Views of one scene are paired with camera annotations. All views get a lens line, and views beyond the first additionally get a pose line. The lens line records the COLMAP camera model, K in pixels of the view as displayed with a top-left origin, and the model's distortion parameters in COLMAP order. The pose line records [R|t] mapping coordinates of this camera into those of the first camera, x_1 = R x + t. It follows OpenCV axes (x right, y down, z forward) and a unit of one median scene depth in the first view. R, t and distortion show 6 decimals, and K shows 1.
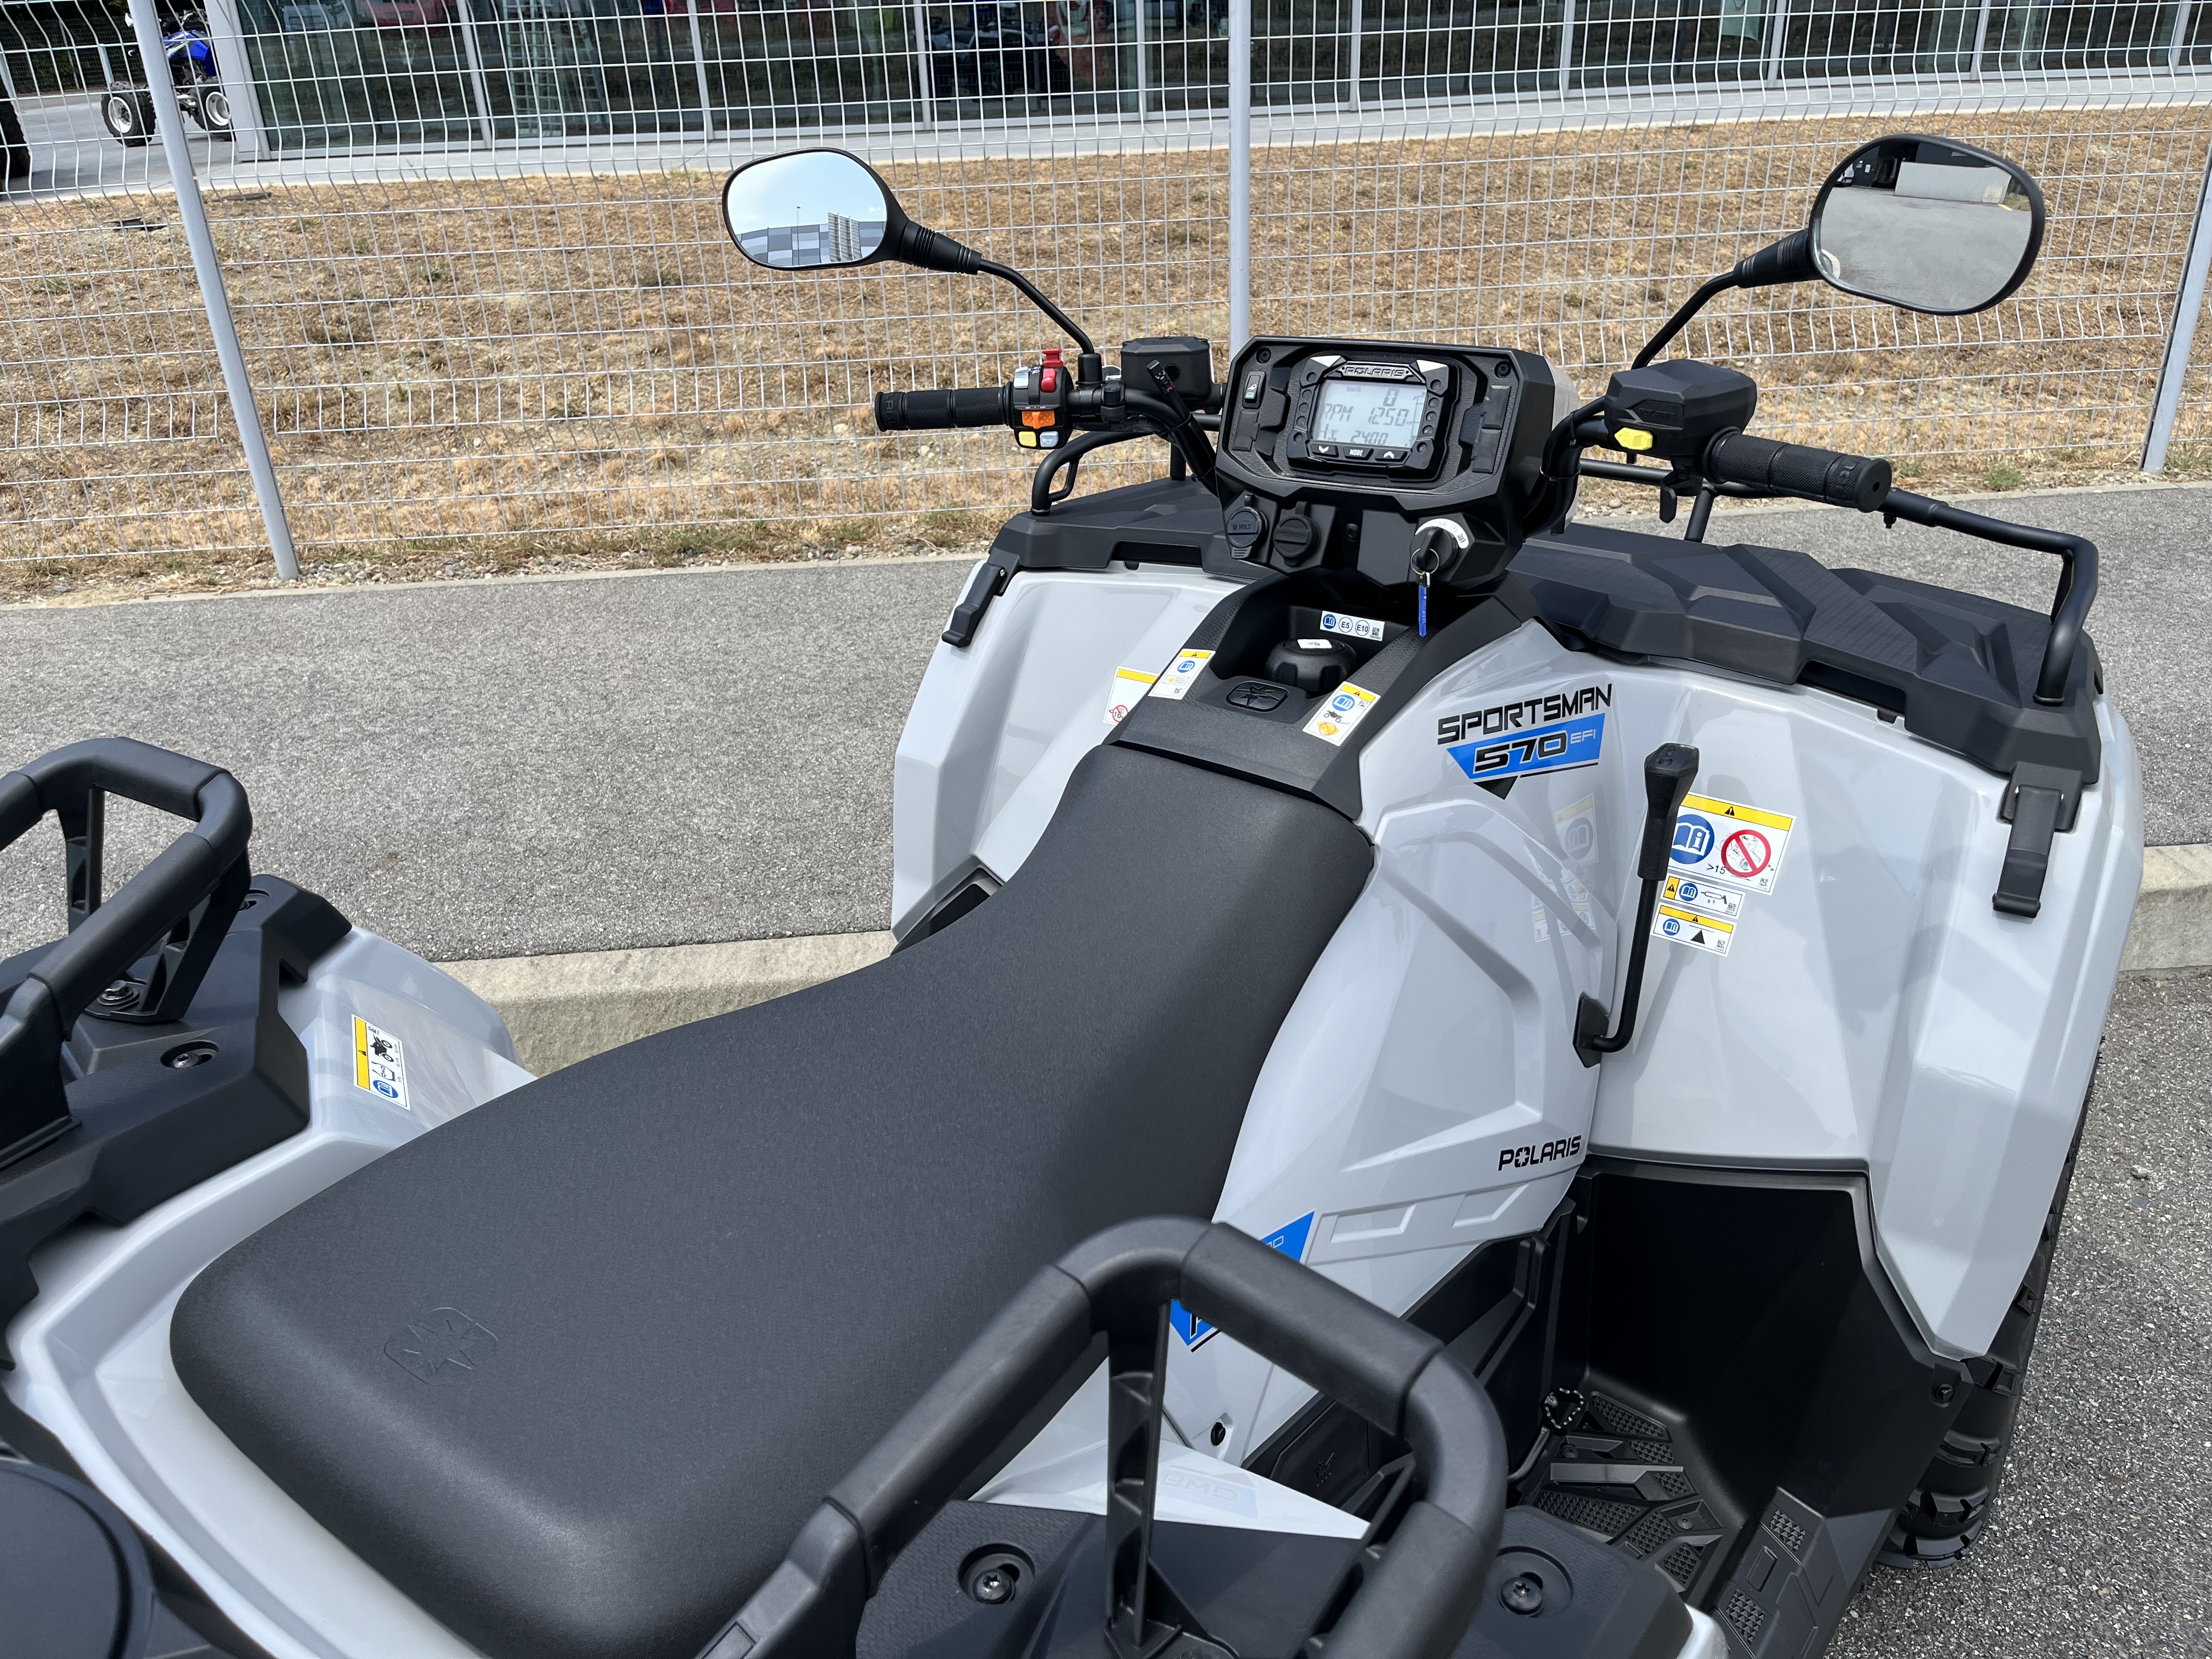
lens RADIAL K [[1663.0, 0, 1104.1], [0, 1663.0, 833.3], [0, 0, 1]] dist [0.071015, -0.095730]
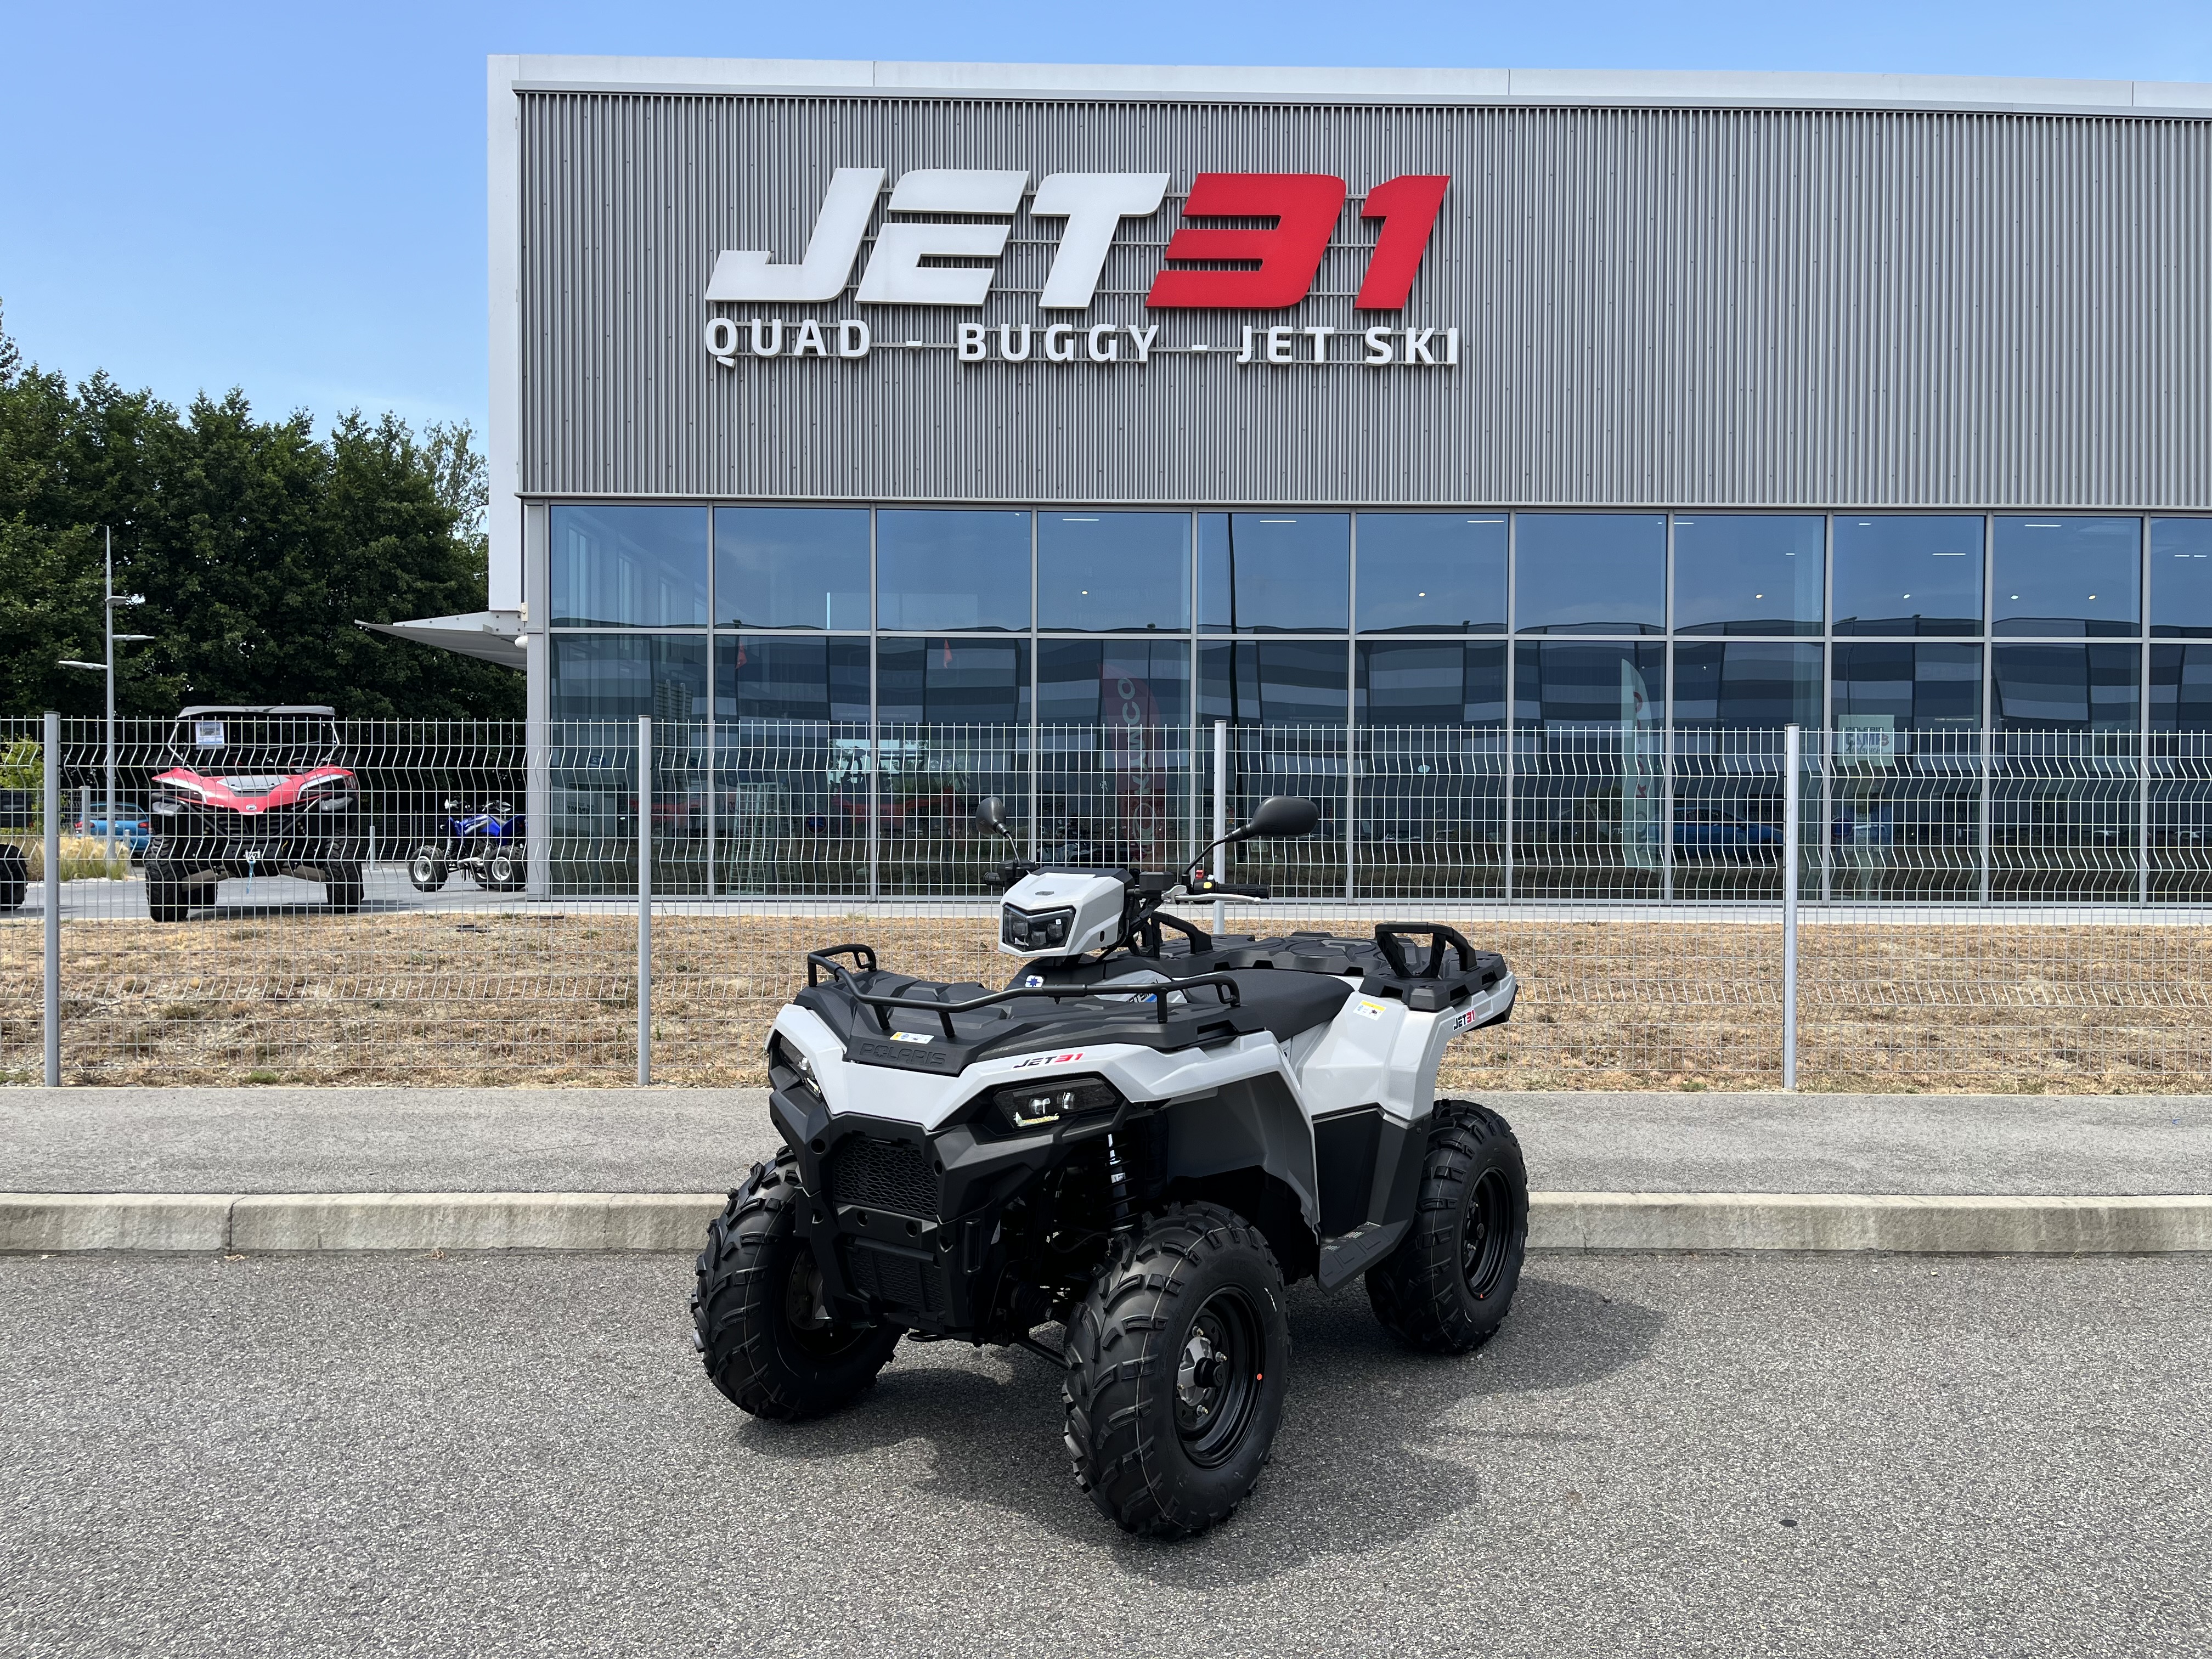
lens RADIAL K [[1663.0, 0, 1110.1], [0, 1663.0, 854.2], [0, 0, 1]] dist [0.071015, -0.095730]
pose [[0.998029, 0.044190, -0.044553, 0.022658], [-0.059249, 0.897466, -0.437087, 0.194482], [0.020670, 0.438865, 0.898315, -0.330064]]
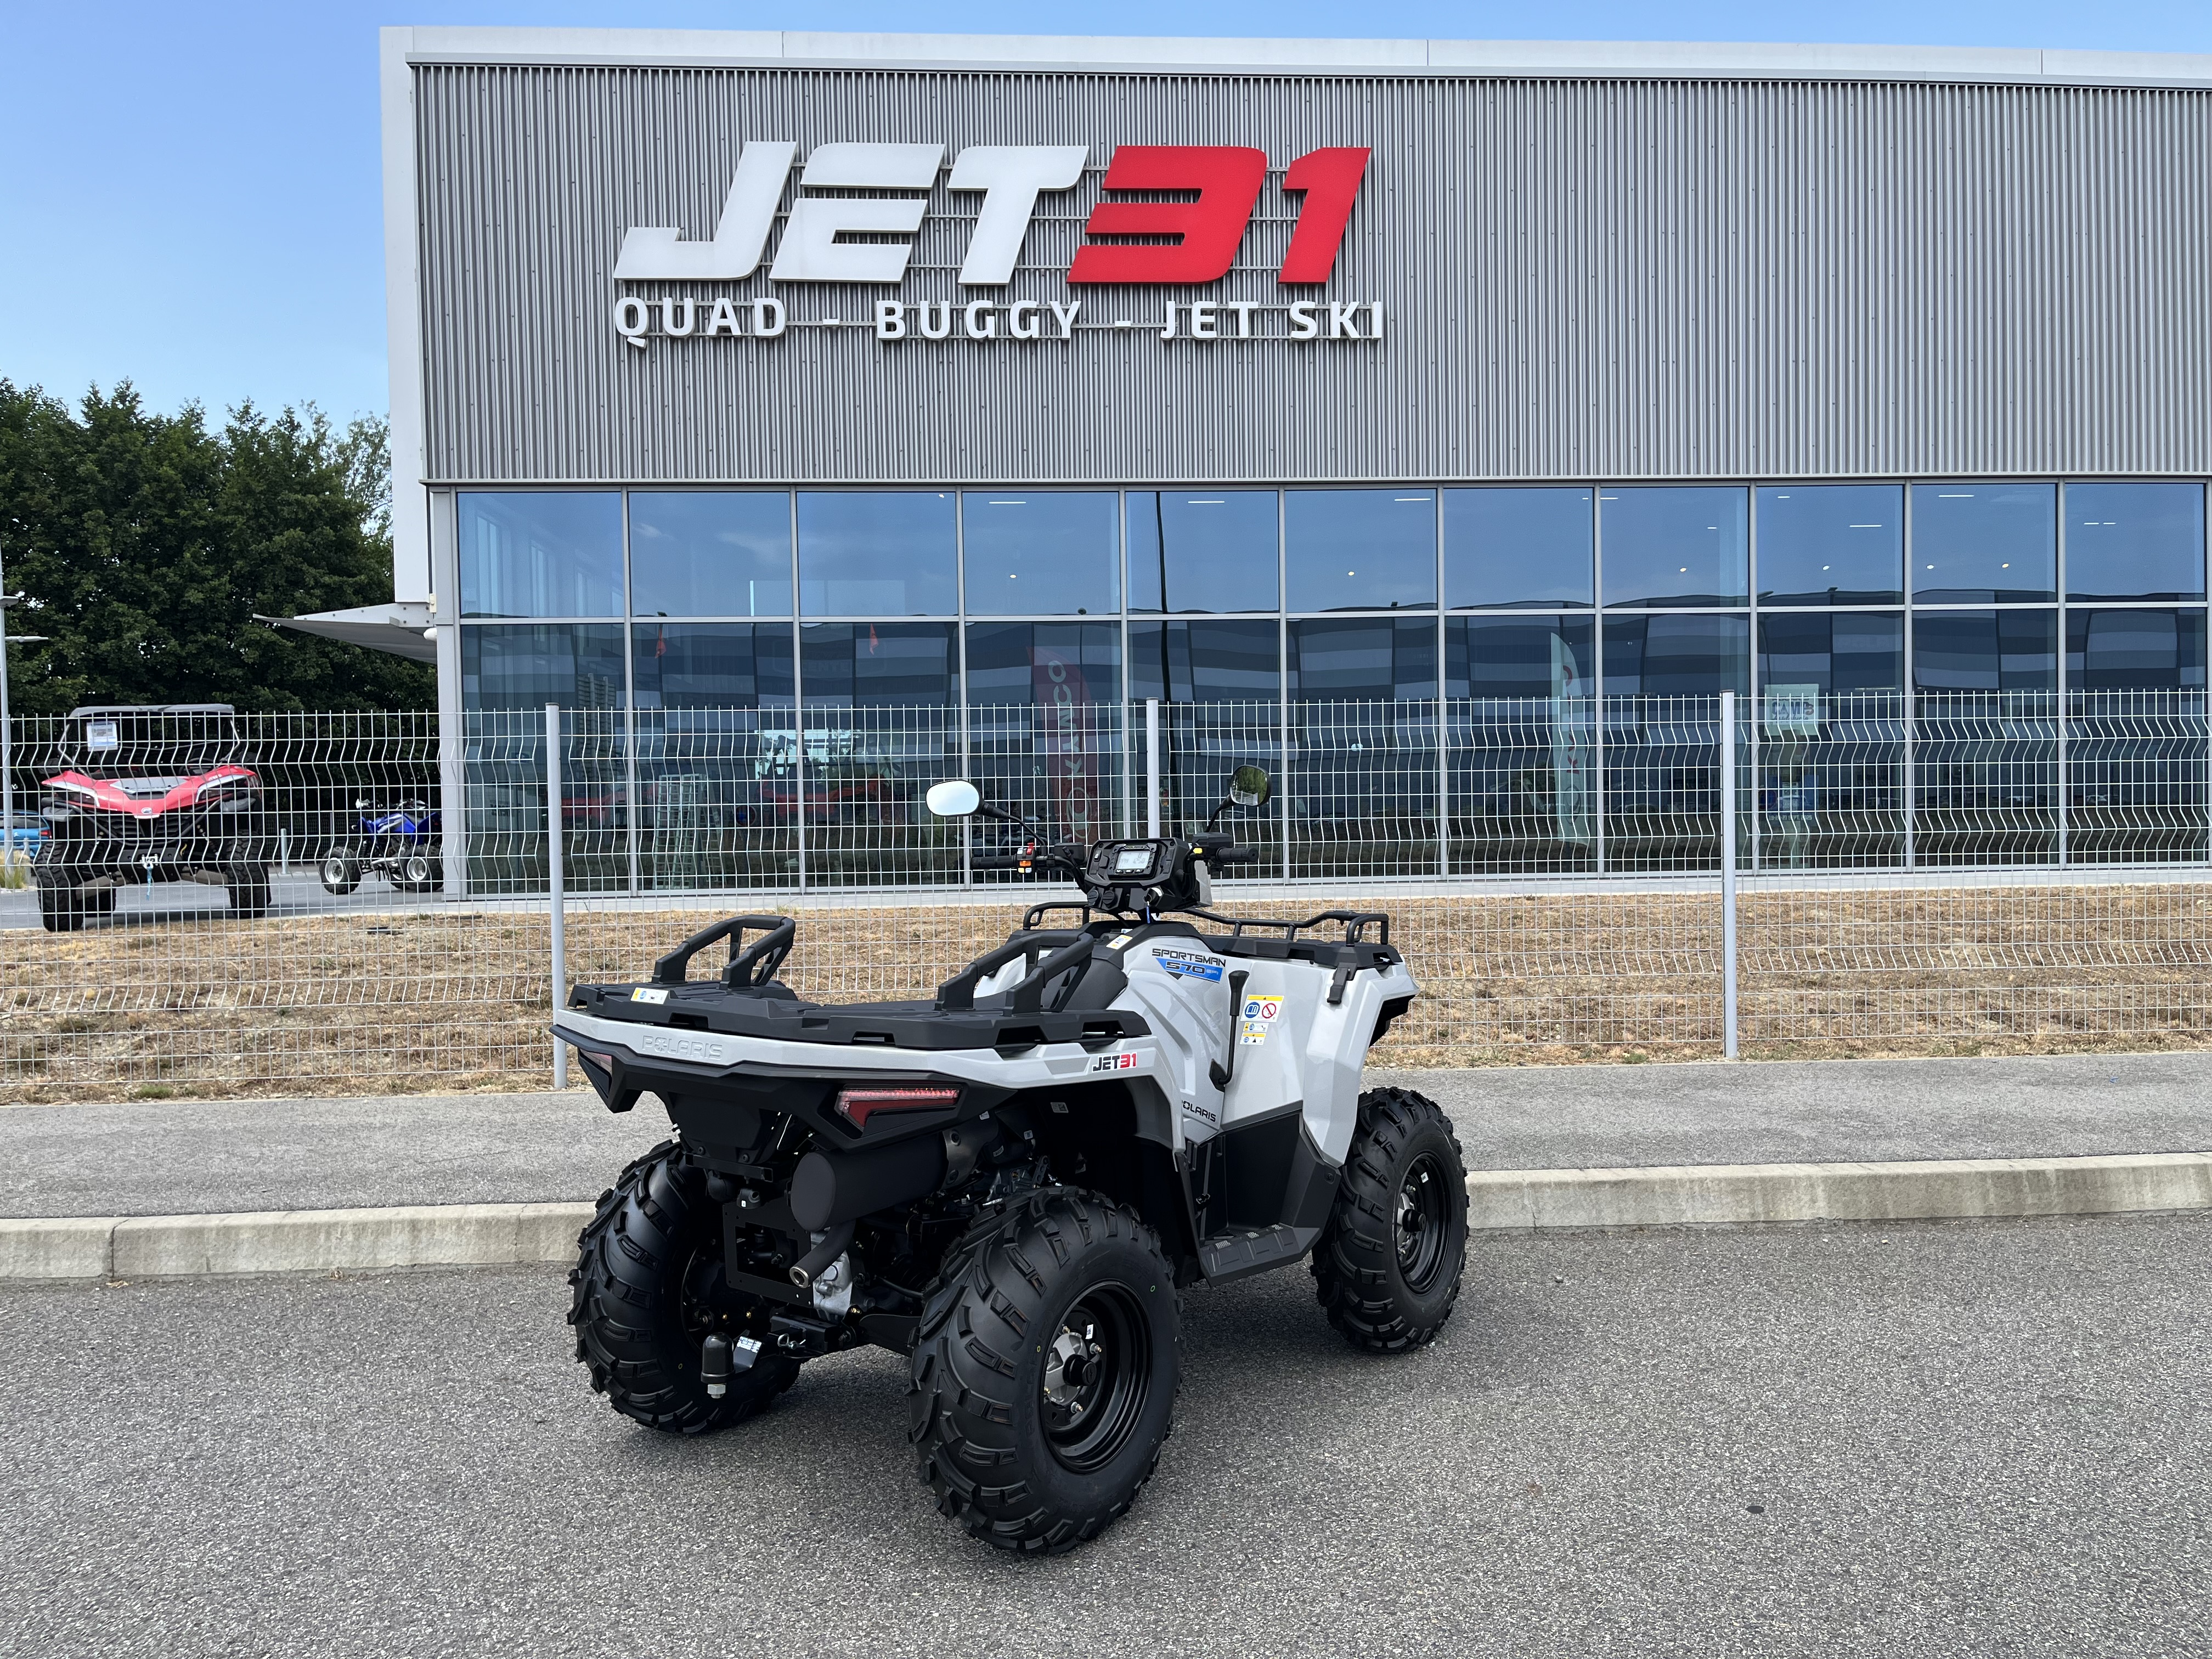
lens RADIAL K [[1663.0, 0, 1119.5], [0, 1663.0, 856.9], [0, 0, 1]] dist [0.071015, -0.095730]
pose [[0.999764, 0.021697, -0.000538, 0.024247], [-0.019819, 0.902580, -0.430067, 0.185773], [-0.008846, 0.429976, 0.902797, -0.306758]]
